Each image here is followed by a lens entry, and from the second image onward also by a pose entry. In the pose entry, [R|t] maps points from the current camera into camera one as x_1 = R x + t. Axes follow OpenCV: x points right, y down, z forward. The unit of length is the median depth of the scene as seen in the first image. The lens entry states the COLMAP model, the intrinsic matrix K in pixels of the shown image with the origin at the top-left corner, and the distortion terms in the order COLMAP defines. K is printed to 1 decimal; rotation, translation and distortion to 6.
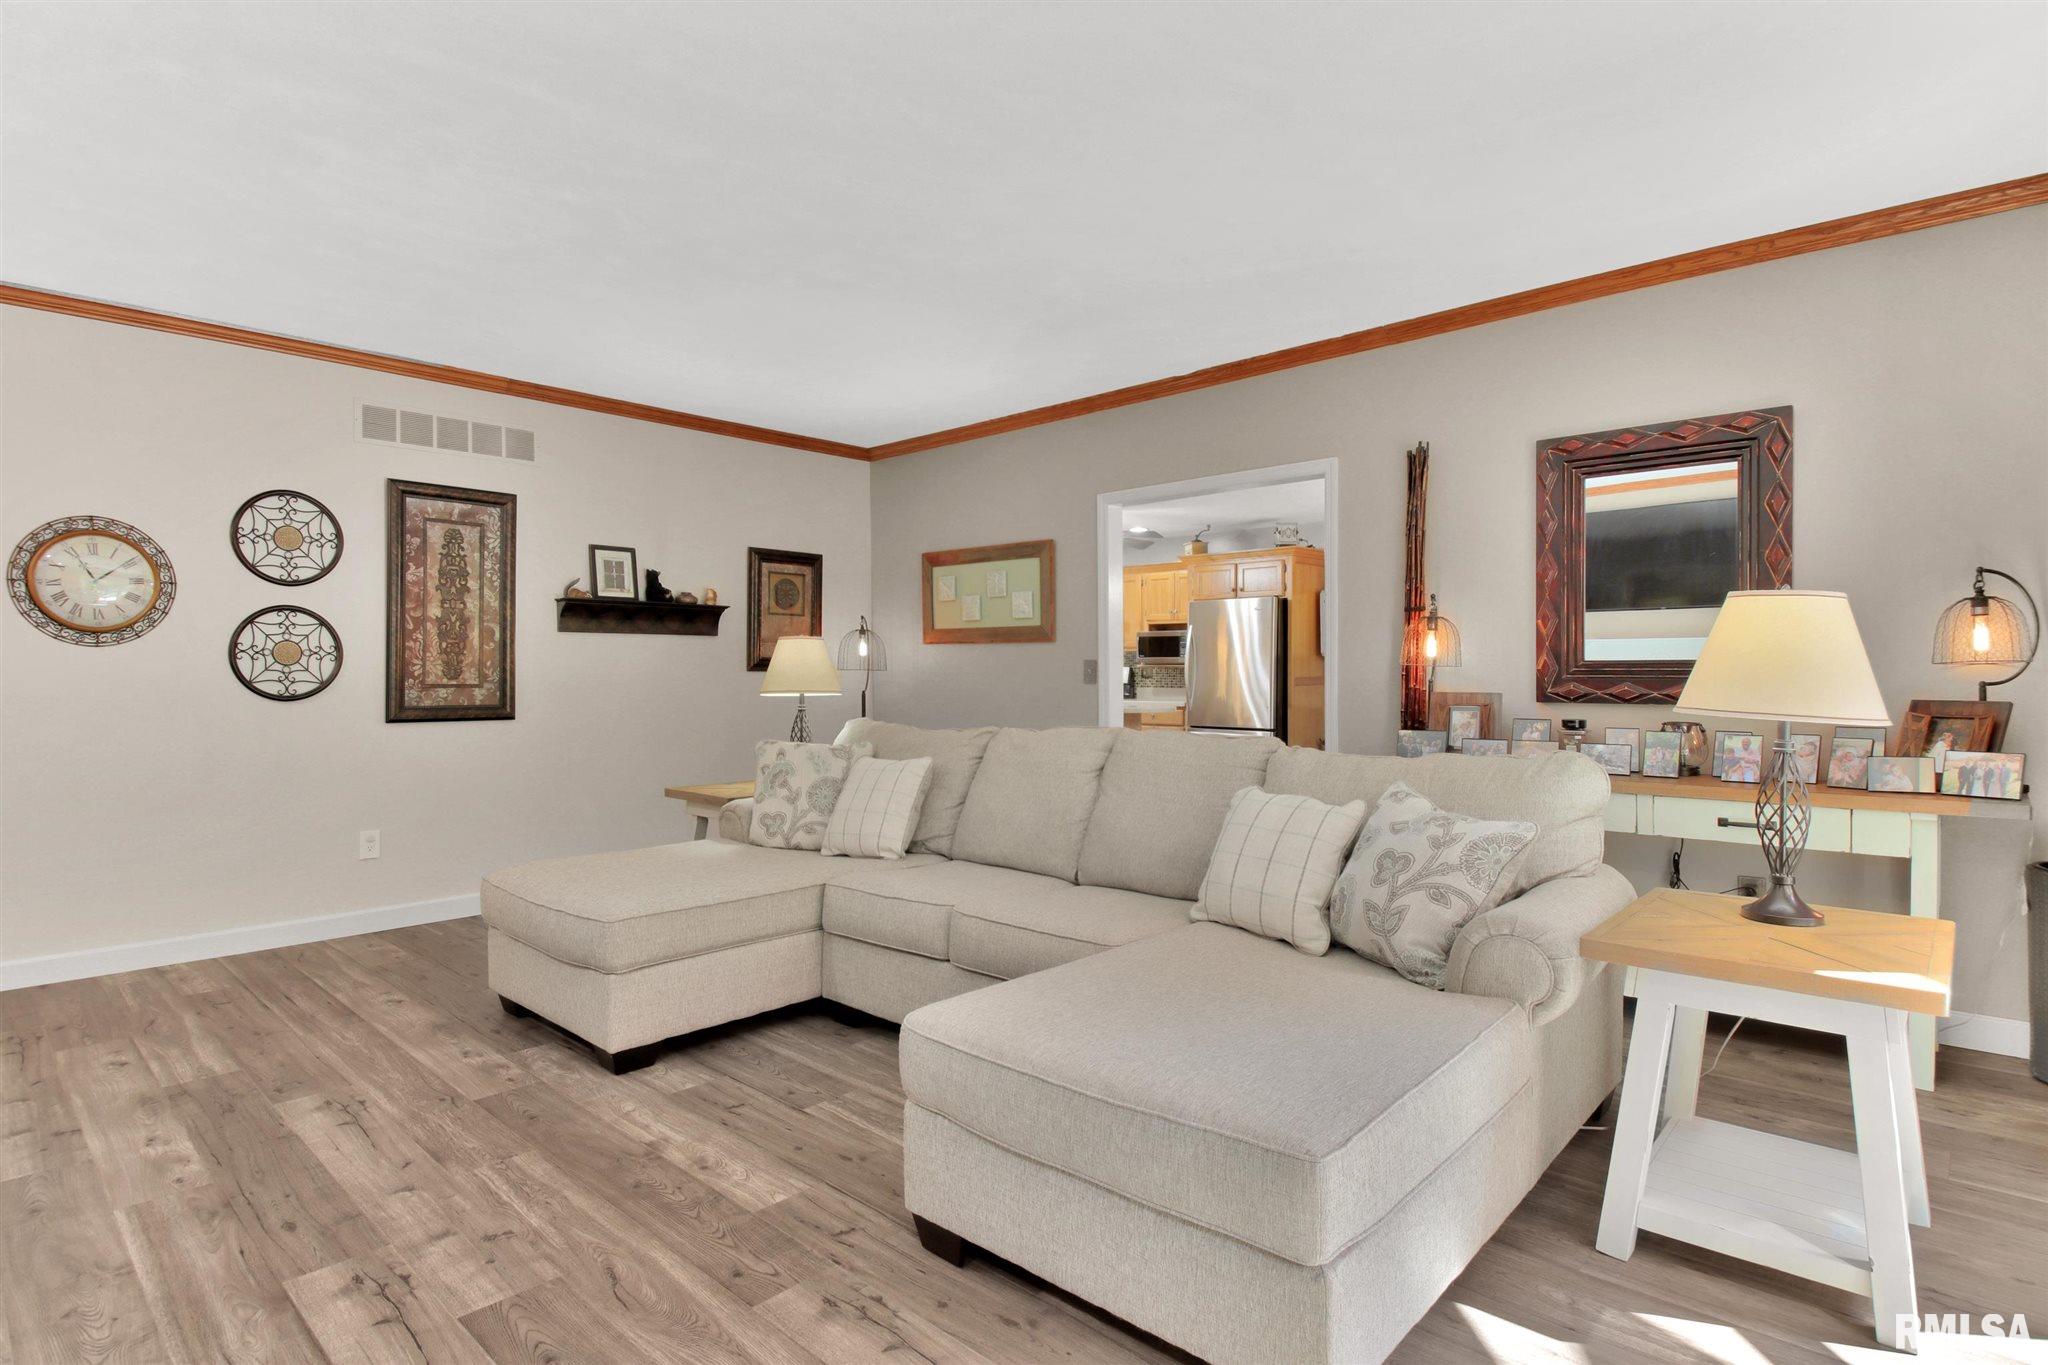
lens RADIAL K [[1040.4, 0, 1021.0], [0, 1040.4, 662.1], [0, 0, 1]] dist [0.021054, -0.021390]
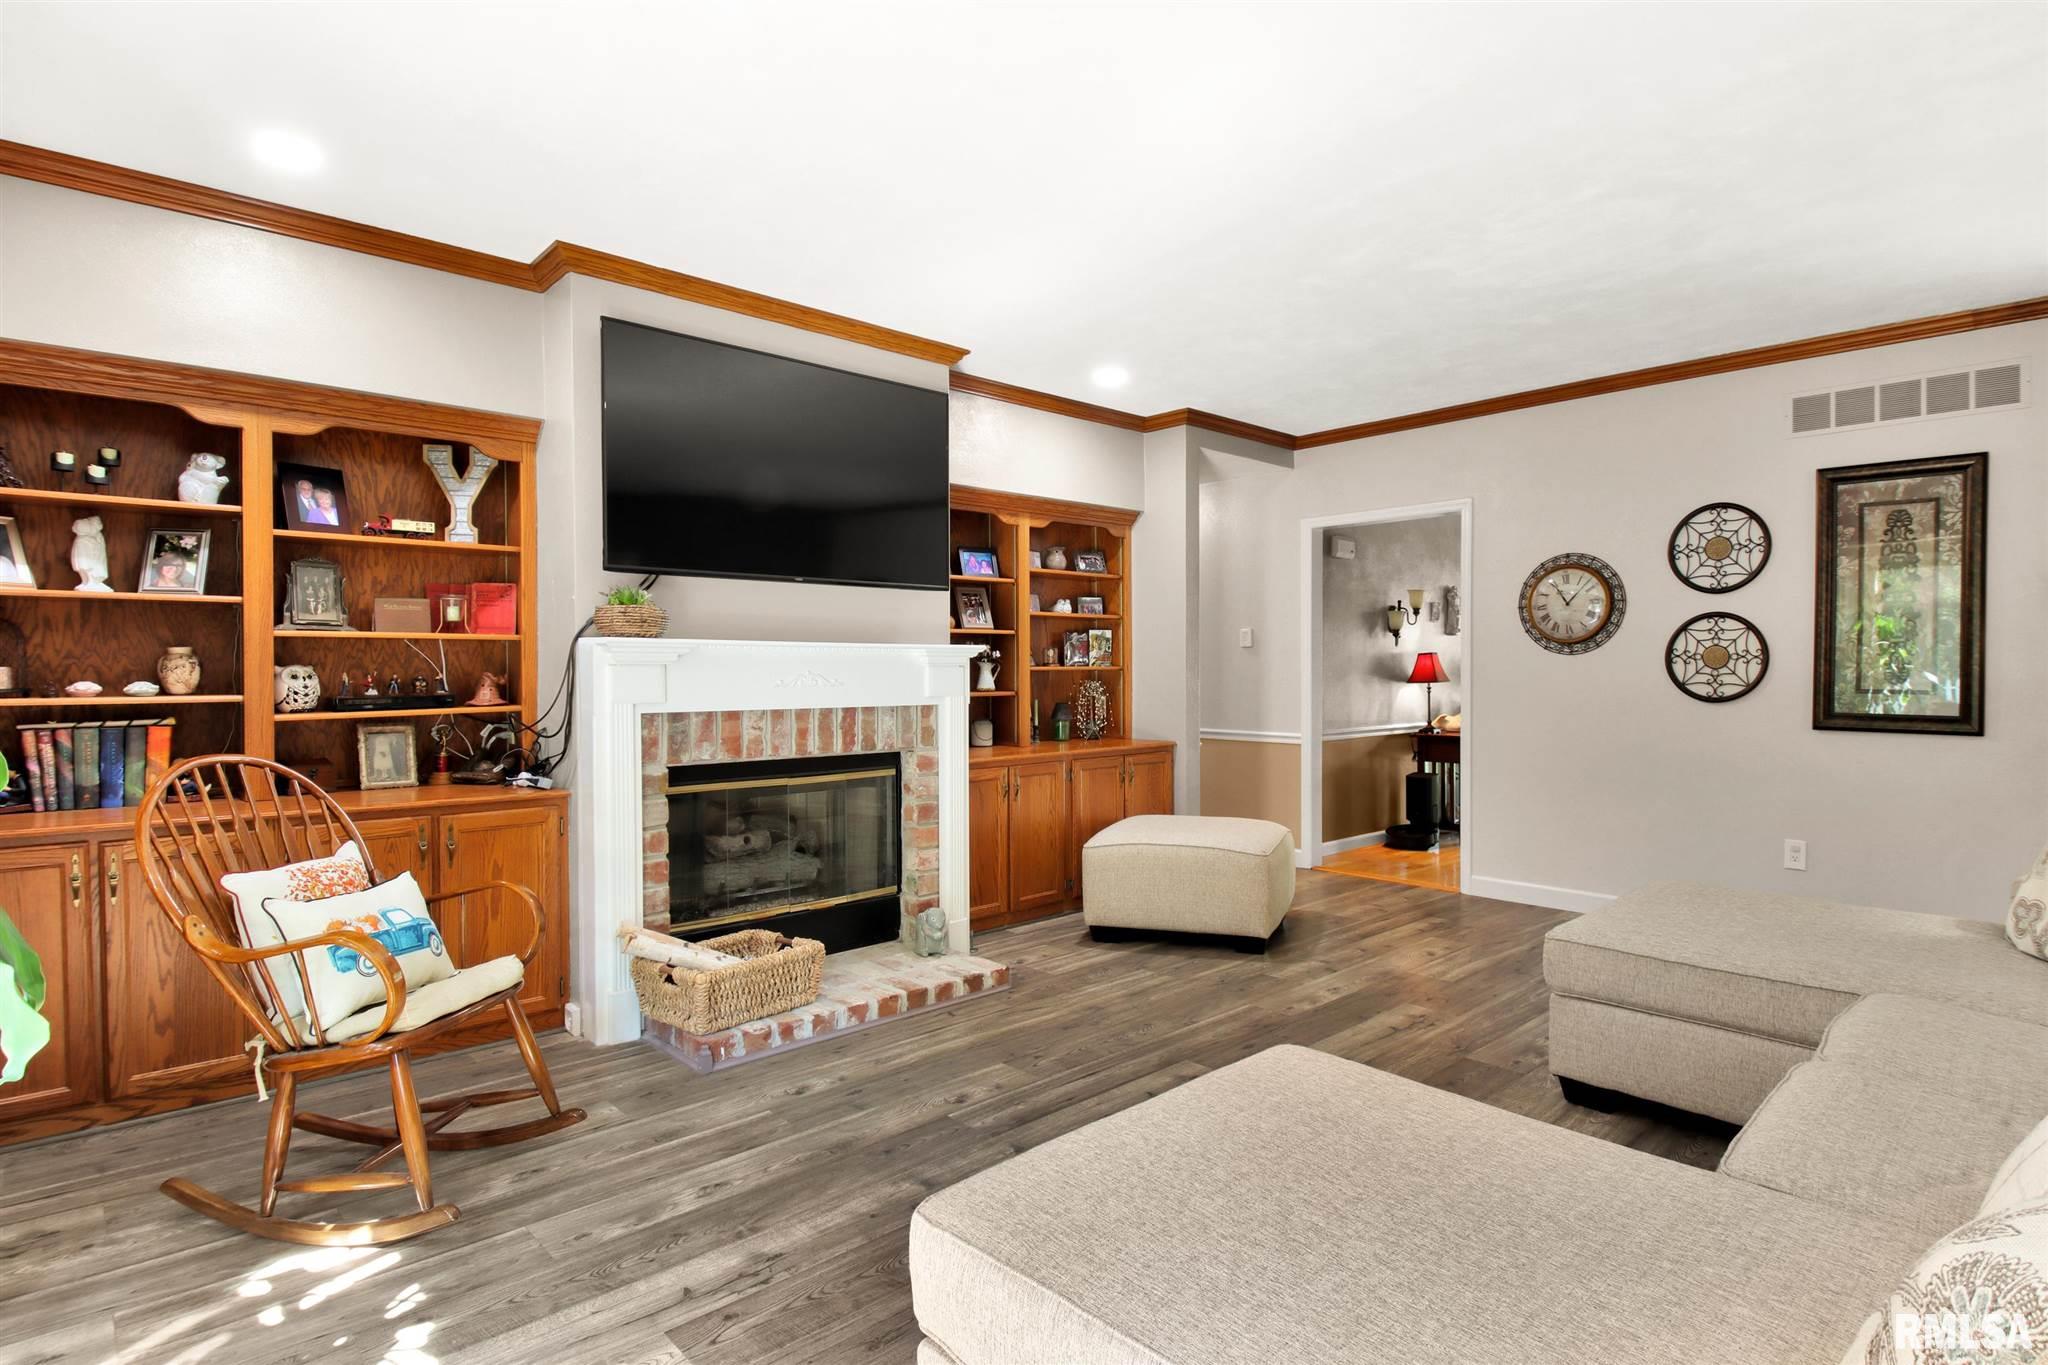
lens RADIAL K [[1040.4, 0, 1041.5], [0, 1040.4, 642.2], [0, 0, 1]] dist [0.021054, -0.021390]
pose [[-0.066474, -0.023510, -0.997511, 0.457608], [0.011025, 0.999644, -0.024295, -0.006115], [0.997727, -0.012612, -0.066191, 0.440528]]
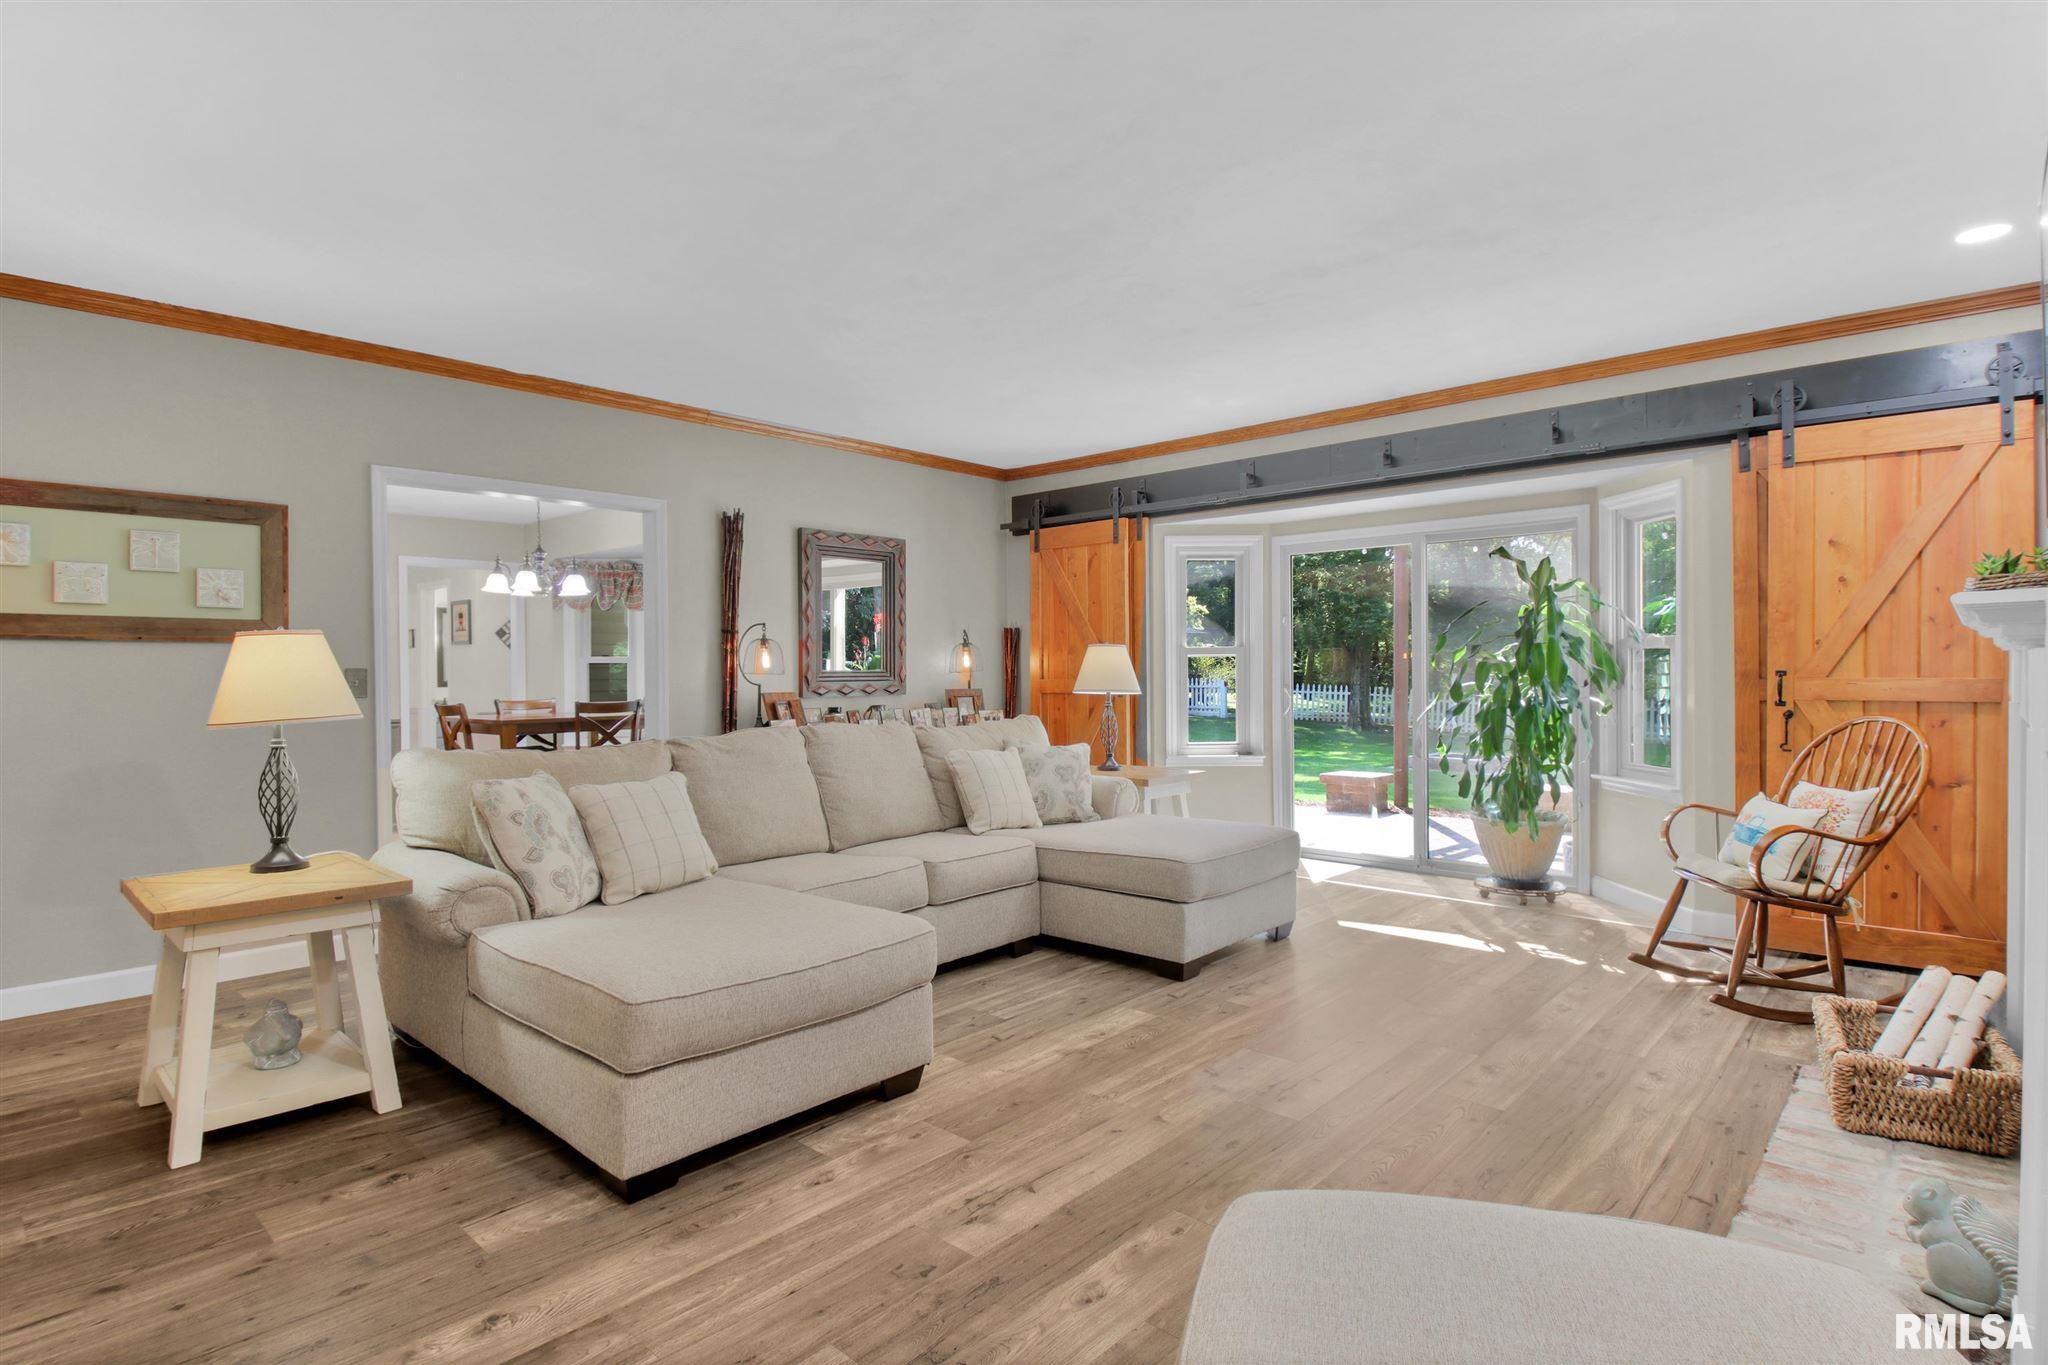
lens RADIAL K [[1040.4, 0, 1034.1], [0, 1040.4, 675.4], [0, 0, 1]] dist [0.021054, -0.021390]
pose [[-0.016157, -0.002809, 0.999866, -1.028305], [0.000726, 0.999996, 0.002821, 0.001088], [-0.999869, 0.000771, -0.016155, 0.677711]]
